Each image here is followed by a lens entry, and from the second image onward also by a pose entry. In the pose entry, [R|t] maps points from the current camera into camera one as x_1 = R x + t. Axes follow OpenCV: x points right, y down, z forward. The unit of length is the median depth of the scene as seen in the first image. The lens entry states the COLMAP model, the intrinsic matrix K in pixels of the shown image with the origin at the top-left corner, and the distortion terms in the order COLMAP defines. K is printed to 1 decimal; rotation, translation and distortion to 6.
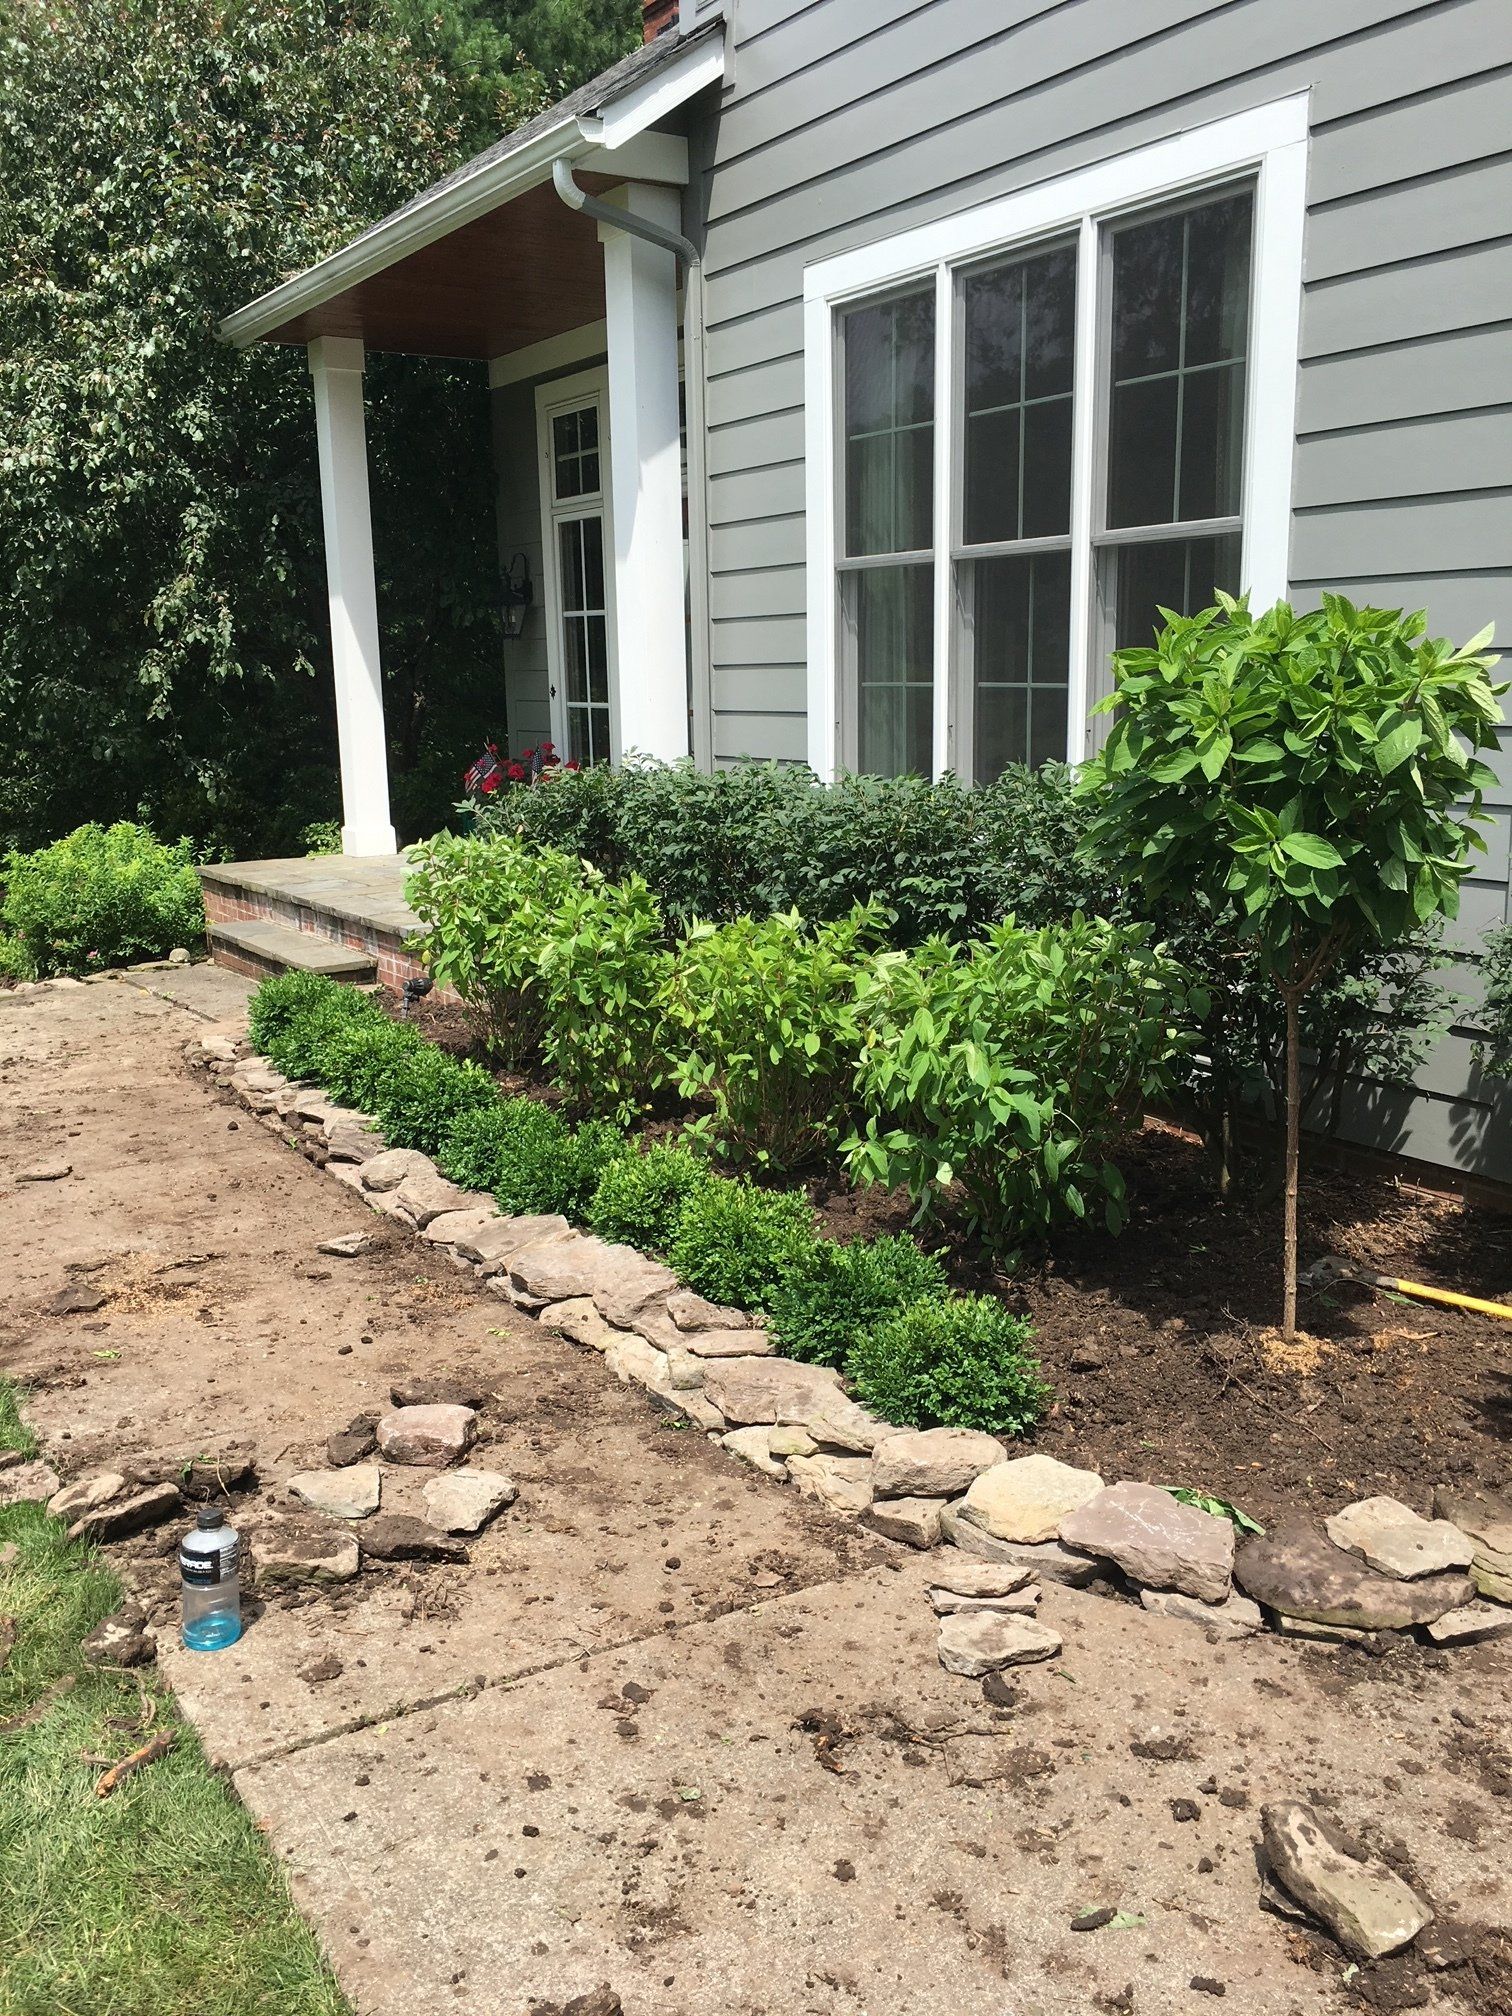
lens RADIAL K [[1700.0, 0, 777.4], [0, 1700.0, 1001.0], [0, 0, 1]] dist [0.065734, -0.010414]
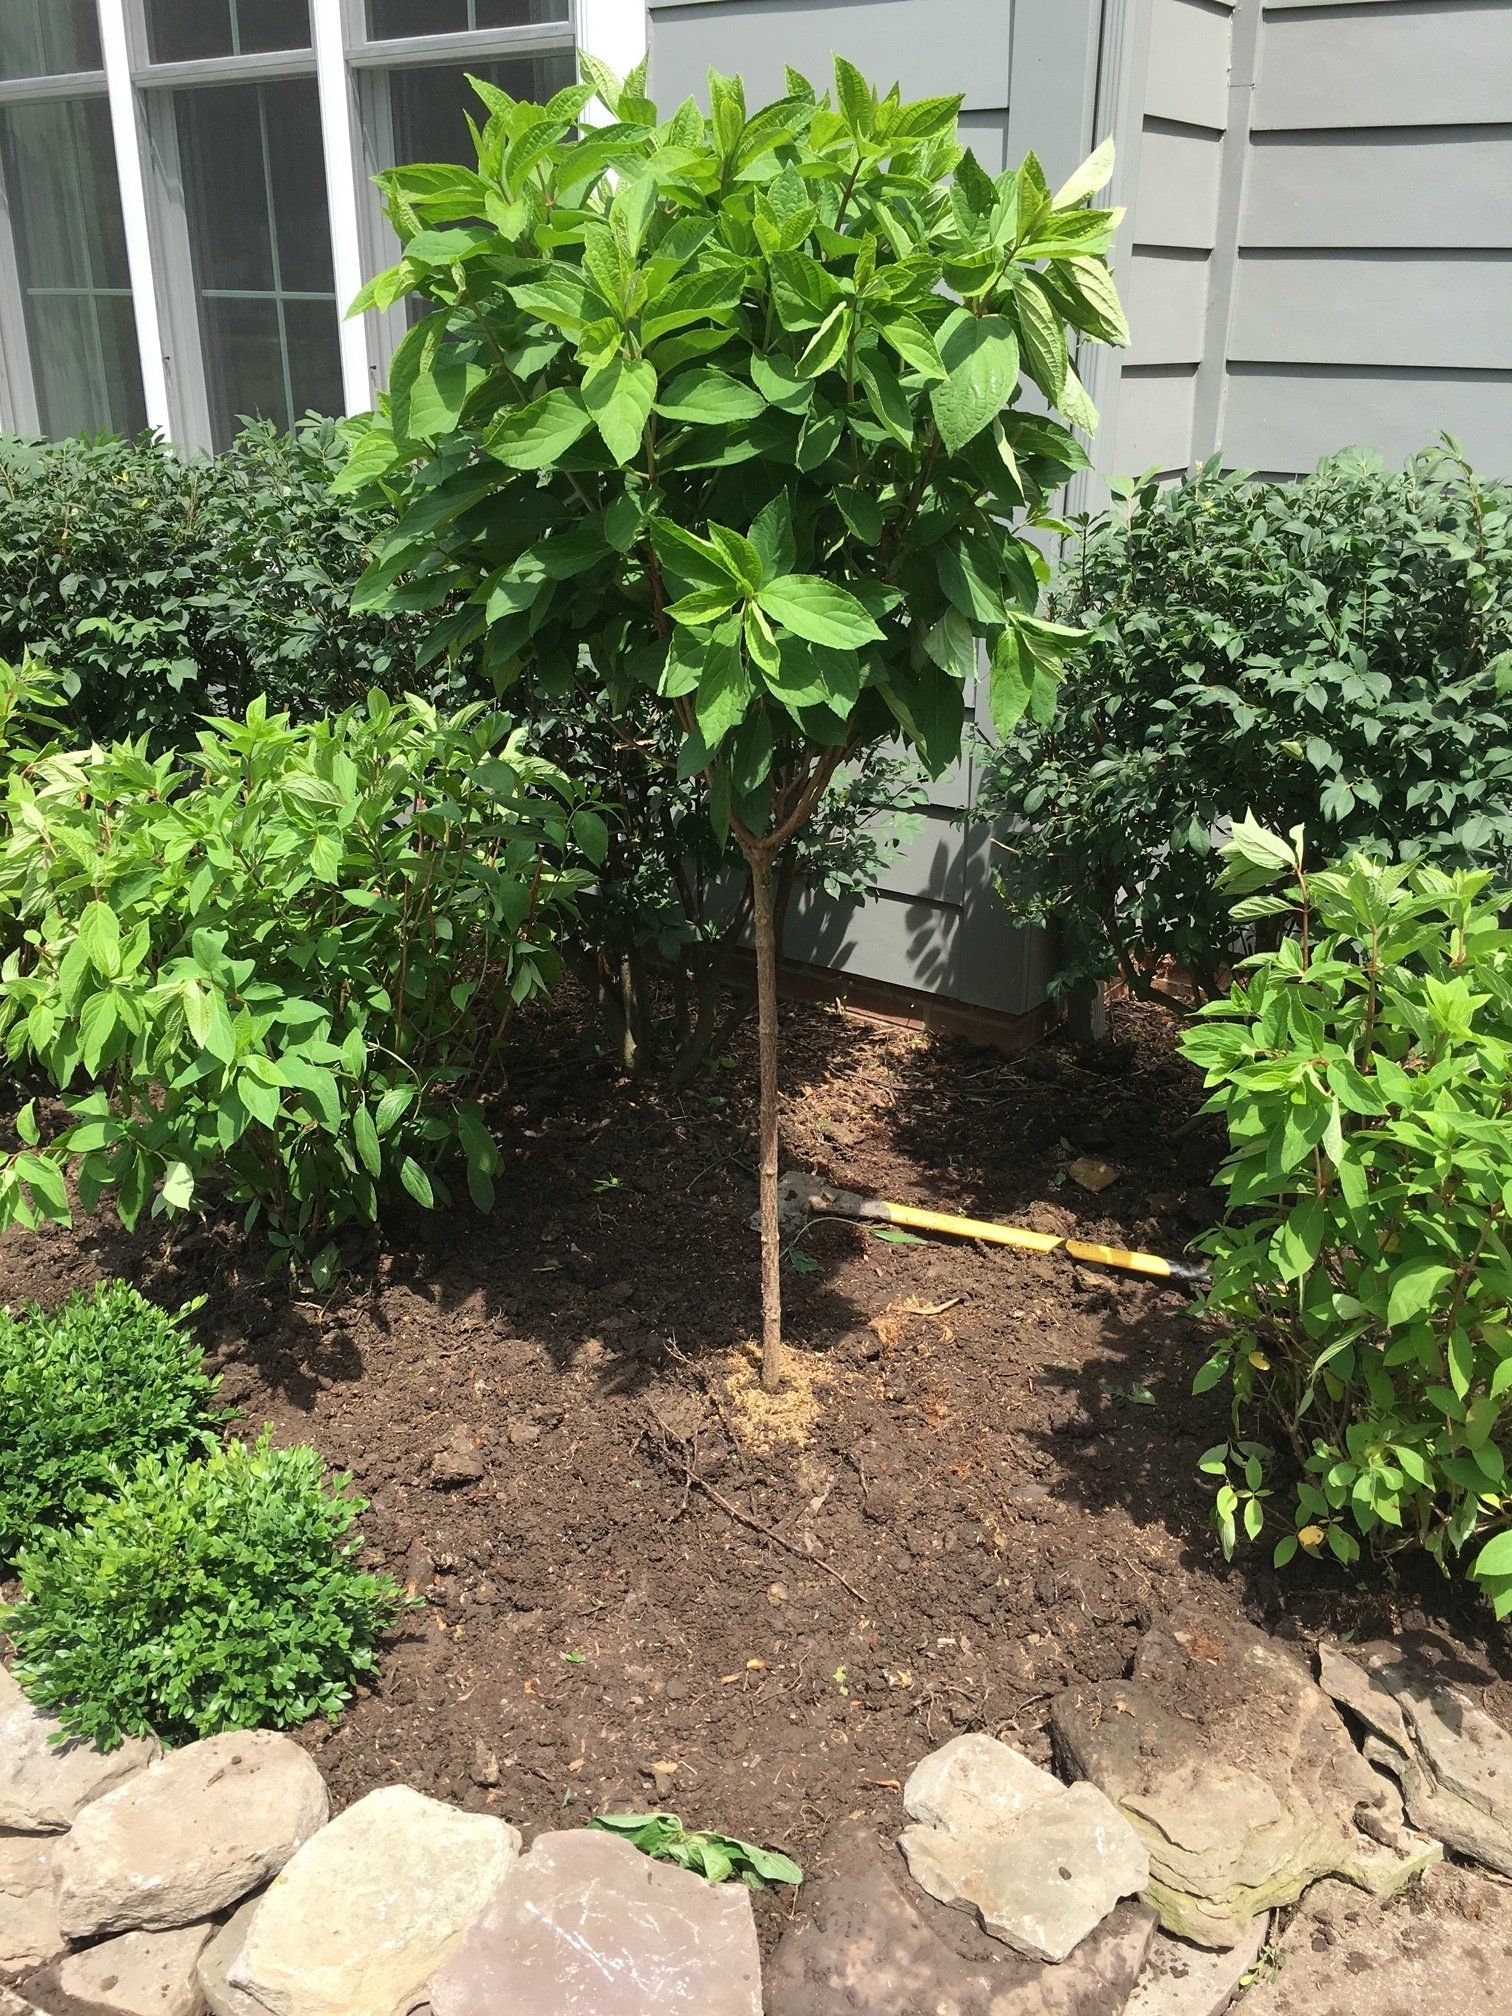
lens RADIAL K [[1701.0, 0, 756.0], [0, 1701.0, 1008.0], [0, 0, 1]] dist [0.076919, -0.103730]
pose [[0.930204, -0.119928, 0.346898, 0.070839], [0.050808, 0.978088, 0.201899, -0.049974], [-0.363510, -0.170182, 0.915914, 0.347425]]
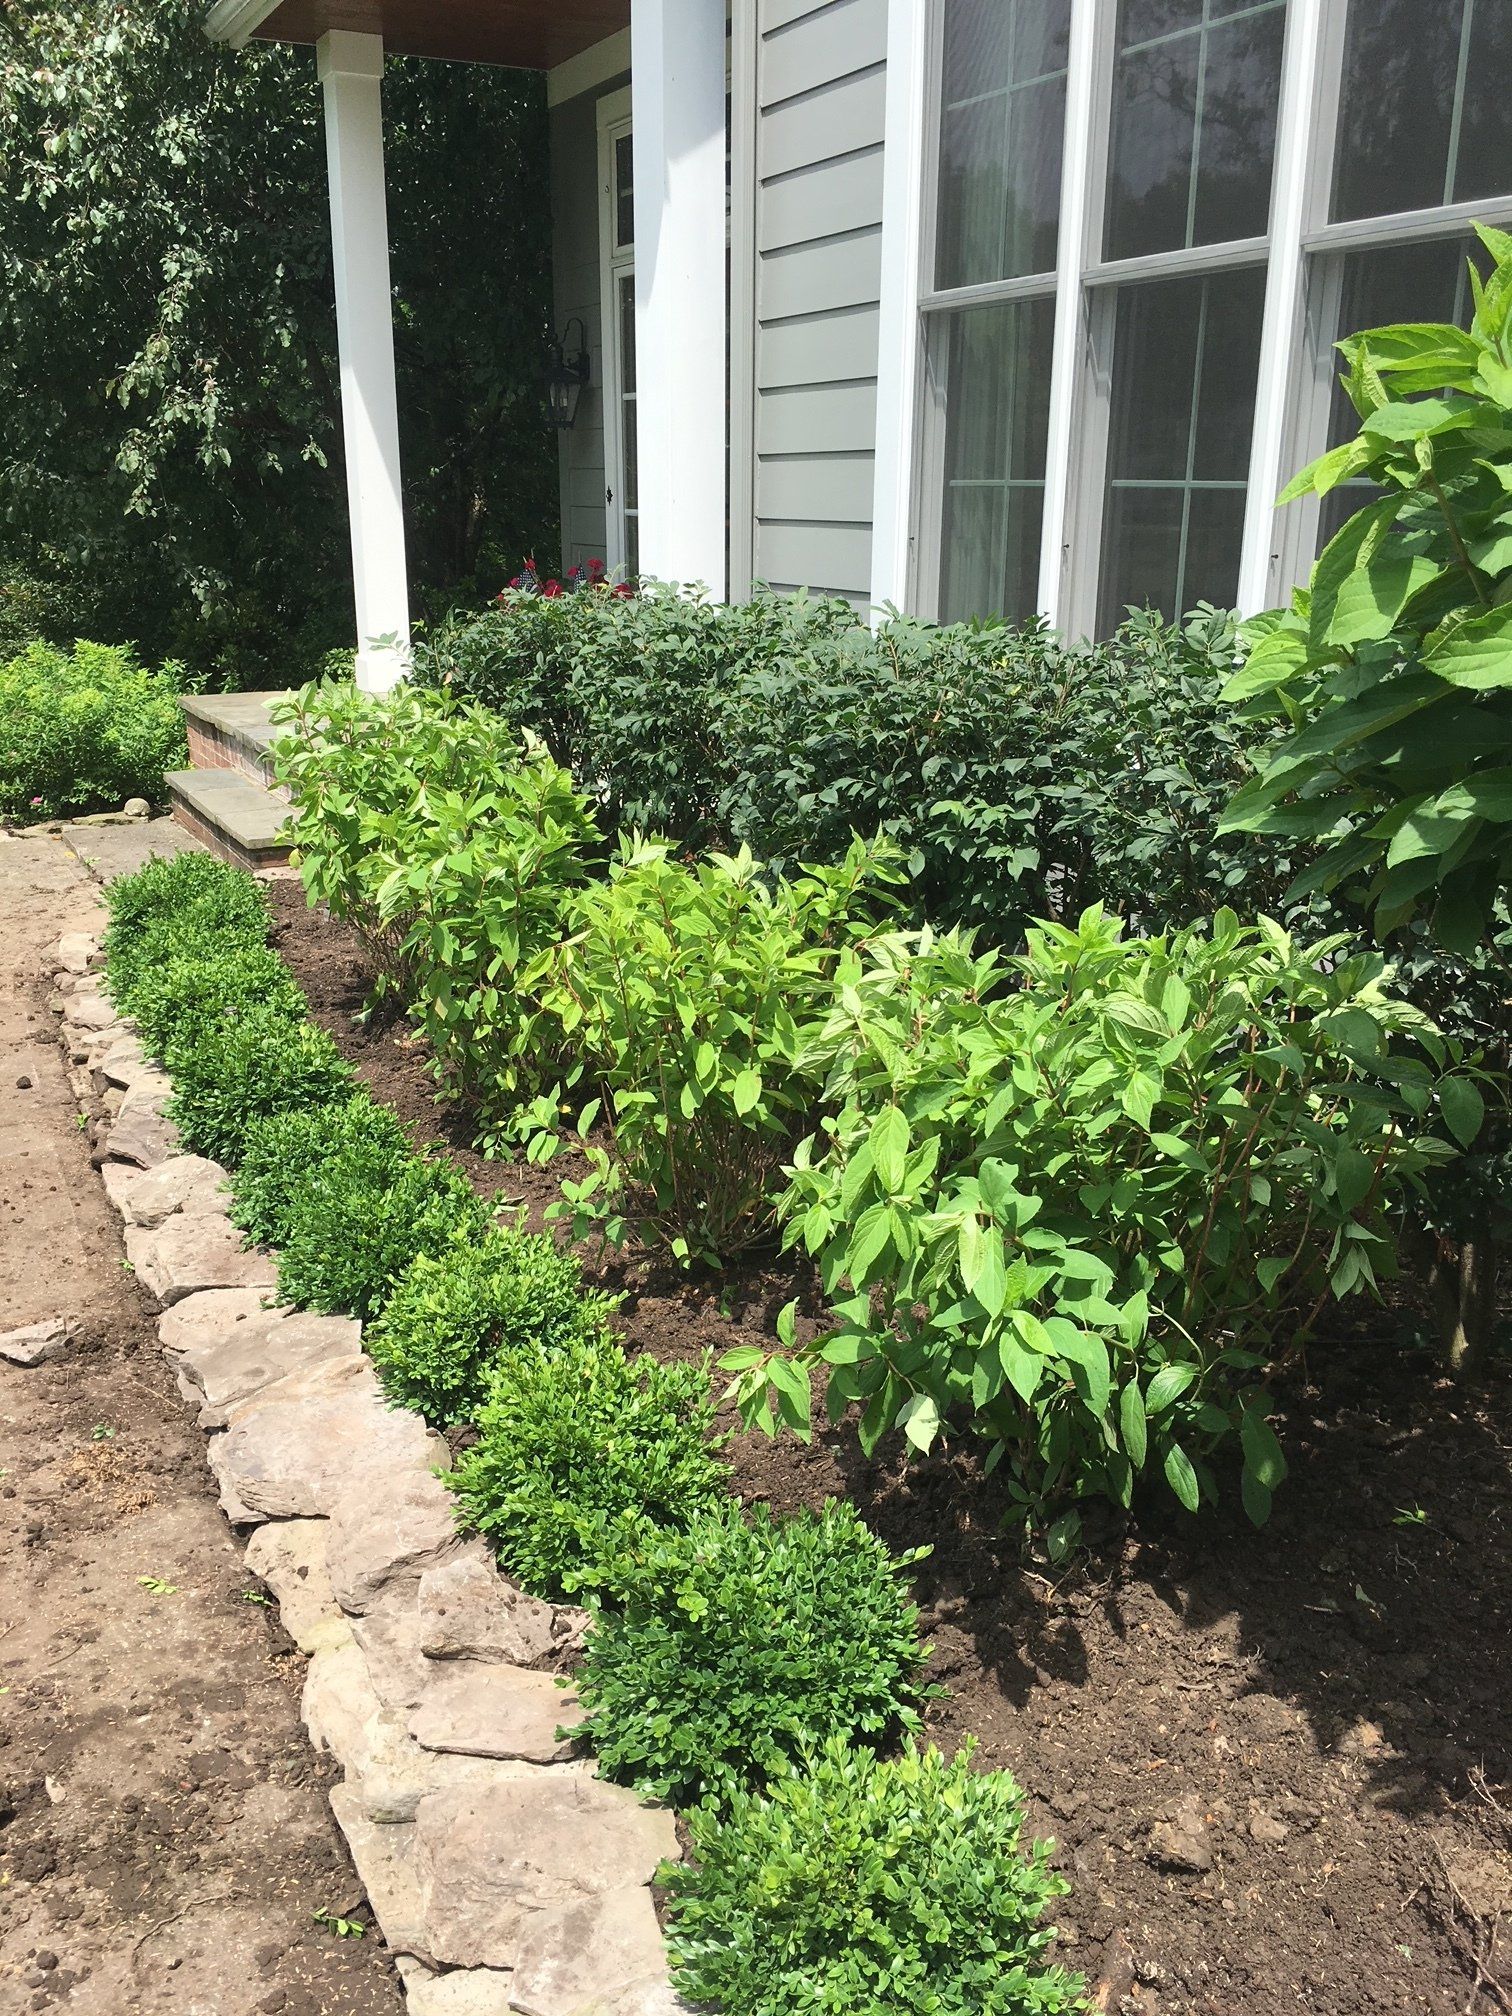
lens RADIAL K [[1699.2, 0, 774.6], [0, 1699.2, 1004.0], [0, 0, 1]] dist [0.103801, -0.141892]
pose [[0.994880, 0.051591, -0.086901, 0.075605], [-0.042739, 0.993987, 0.100811, -0.060932], [0.091579, -0.096581, 0.991103, 0.409584]]
